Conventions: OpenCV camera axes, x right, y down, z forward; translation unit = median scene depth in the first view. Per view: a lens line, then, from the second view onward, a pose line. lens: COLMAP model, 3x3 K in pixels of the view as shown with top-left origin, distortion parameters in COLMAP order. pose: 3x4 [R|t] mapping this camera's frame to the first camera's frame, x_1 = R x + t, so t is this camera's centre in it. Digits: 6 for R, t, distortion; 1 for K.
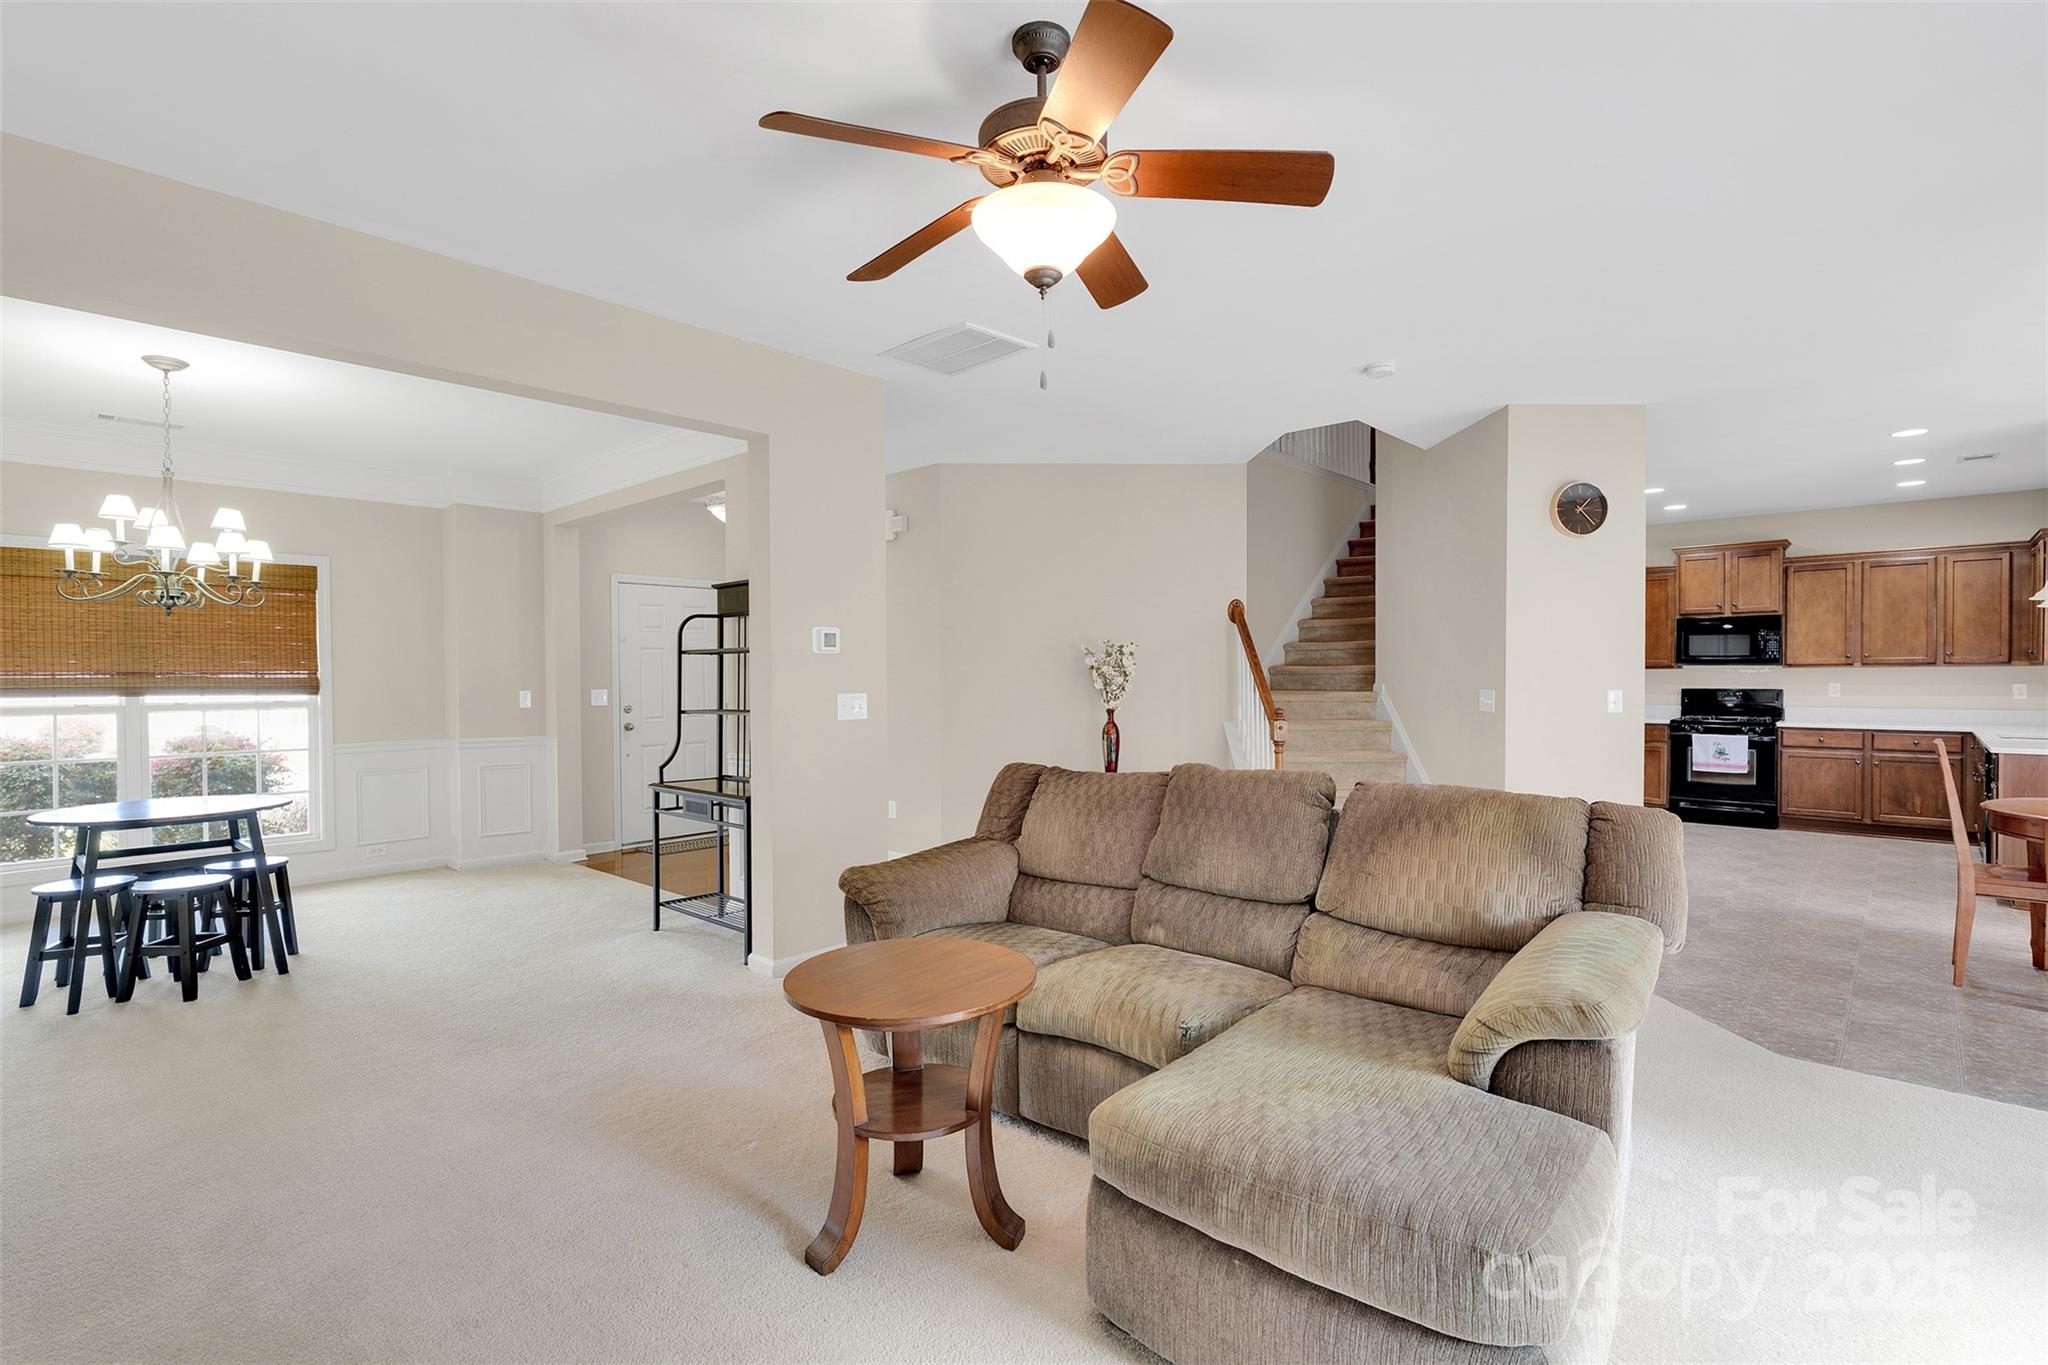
lens RADIAL K [[956.2, 0, 1019.5], [0, 956.2, 686.0], [0, 0, 1]] dist [0.007613, -0.005458]
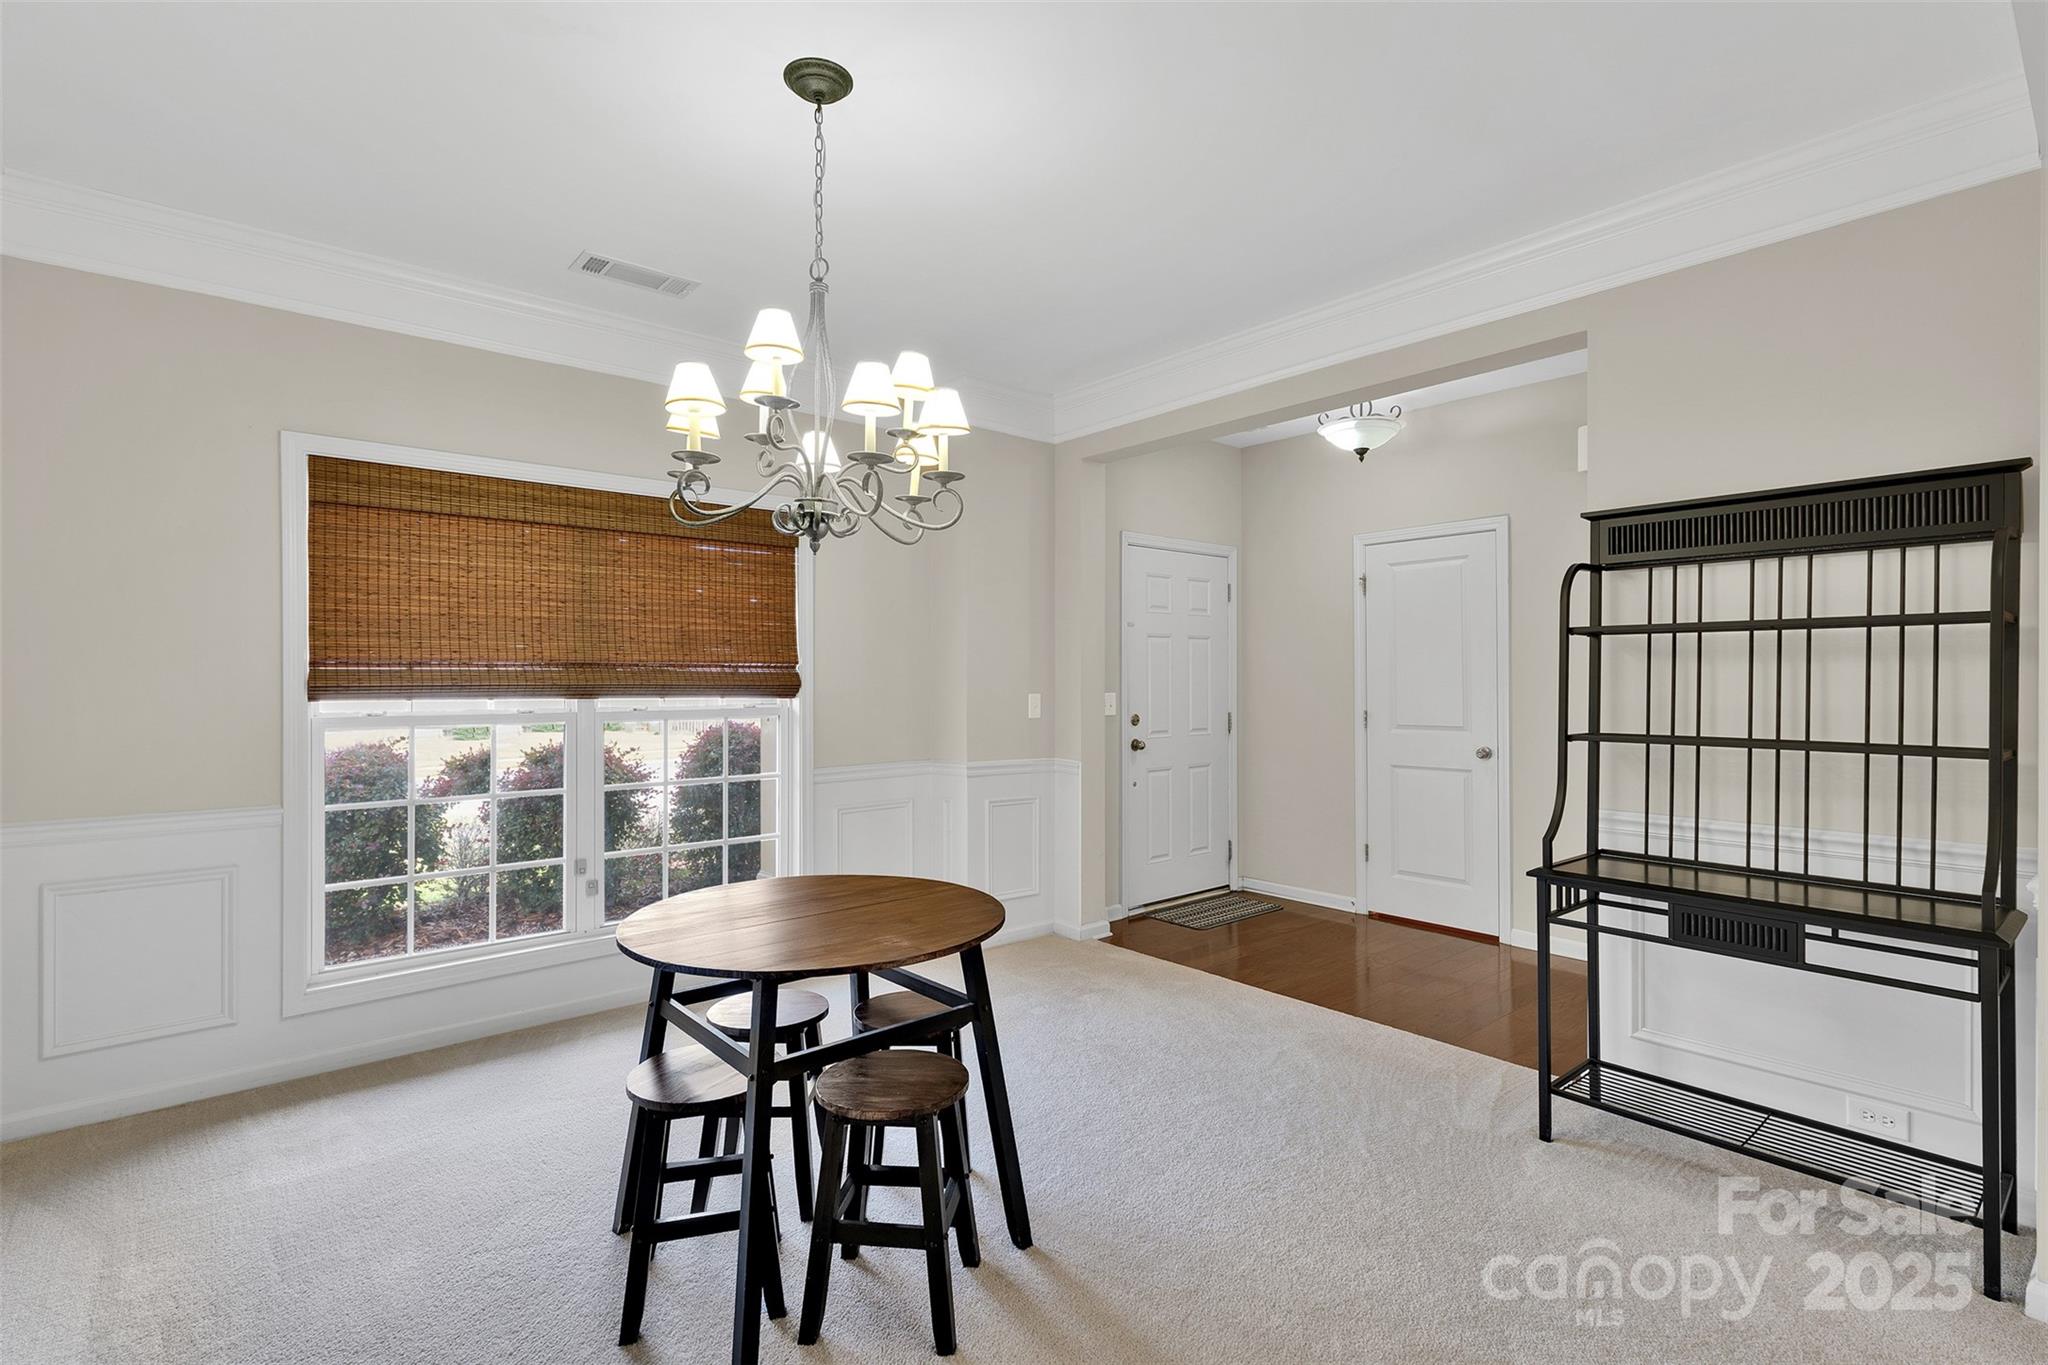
lens RADIAL K [[956.2, 0, 1023.8], [0, 956.2, 675.5], [0, 0, 1]] dist [0.007613, -0.005458]
pose [[0.992208, 0.006771, -0.124407, -0.352199], [-0.008294, 0.999897, -0.011734, -0.000006], [0.124315, 0.012675, 0.992162, 0.241216]]
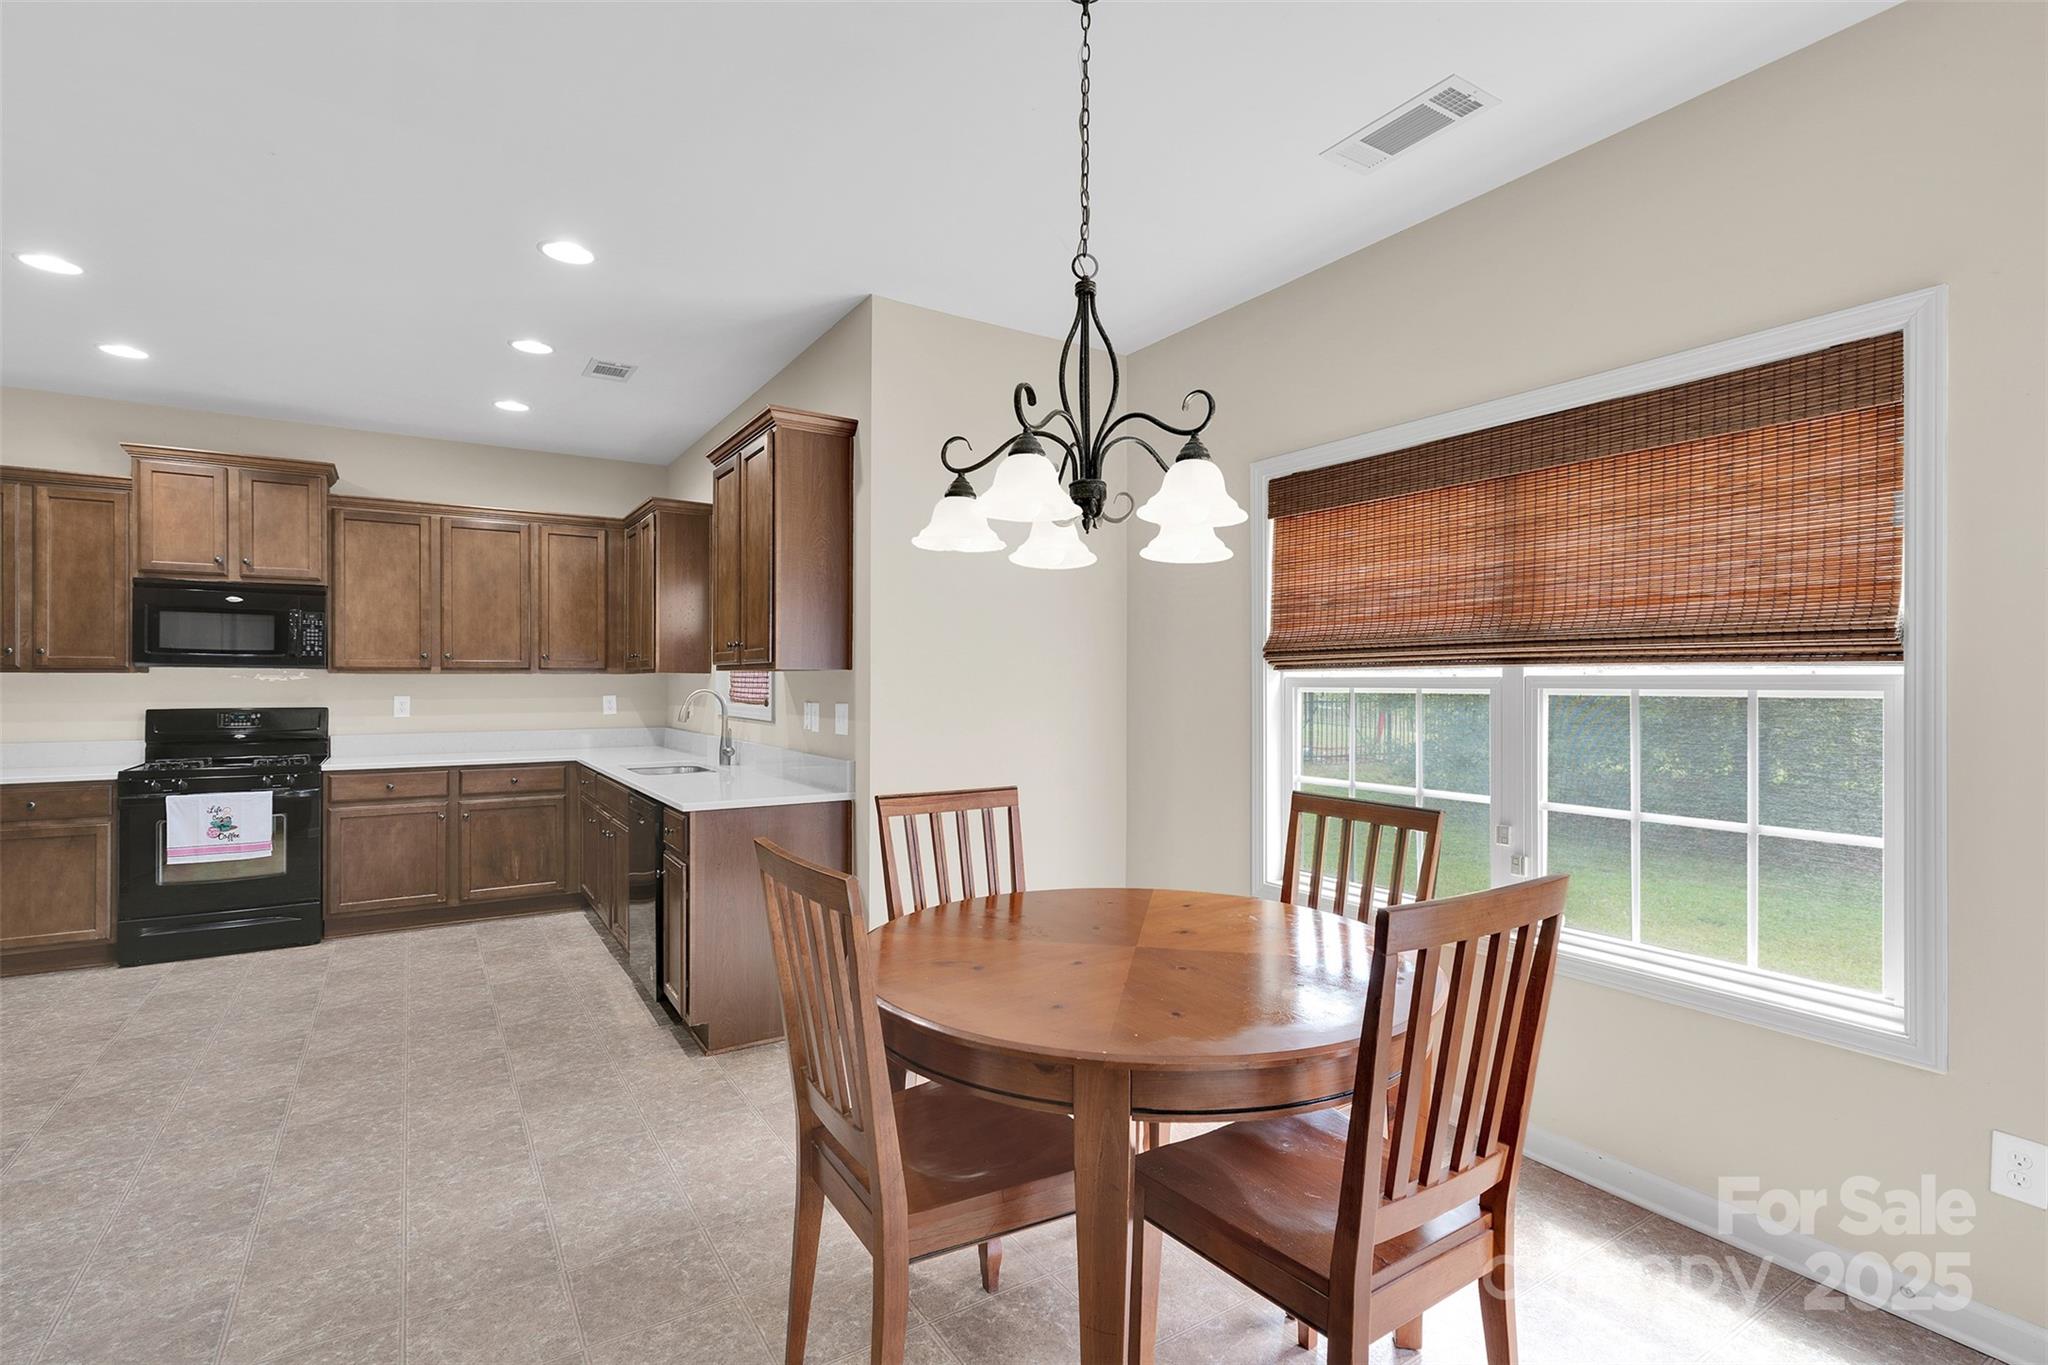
lens RADIAL K [[956.2, 0, 1030.2], [0, 956.2, 682.3], [0, 0, 1]] dist [0.007613, -0.005458]
pose [[0.239119, 0.001268, 0.970989, 0.321884], [0.008963, 0.999954, -0.003513, -0.007091], [-0.970949, 0.009543, 0.239097, 0.436359]]
